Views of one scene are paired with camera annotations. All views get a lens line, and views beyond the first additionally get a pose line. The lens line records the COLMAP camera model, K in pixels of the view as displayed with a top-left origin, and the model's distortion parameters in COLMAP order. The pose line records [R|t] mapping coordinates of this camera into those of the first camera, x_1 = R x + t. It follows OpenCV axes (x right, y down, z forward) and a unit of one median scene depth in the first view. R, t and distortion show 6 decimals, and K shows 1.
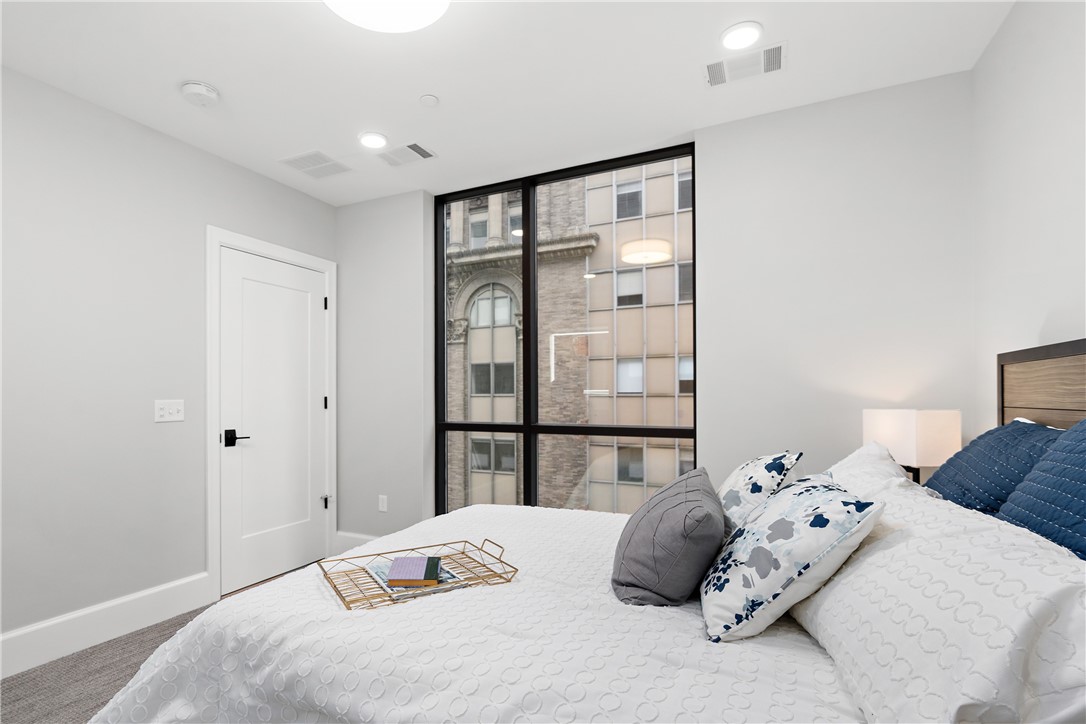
lens RADIAL K [[543.3, 0, 490.1], [0, 543.3, 380.4], [0, 0, 1]] dist [0.000741, 0.000375]
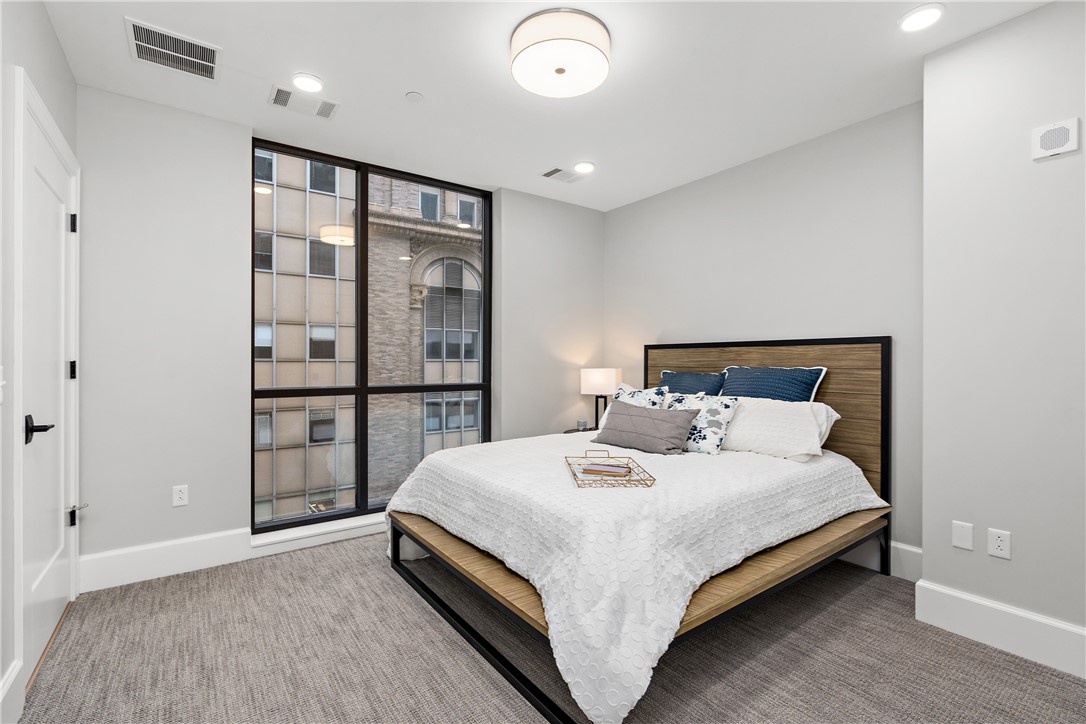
lens RADIAL K [[494.9, 0, 542.3], [0, 494.9, 355.3], [0, 0, 1]] dist [-0.001307, 0.001313]
pose [[0.433466, 0.009161, 0.901123, -0.893069], [-0.030296, 0.999531, 0.004412, 0.001979], [-0.900661, -0.029213, 0.433540, 0.306499]]
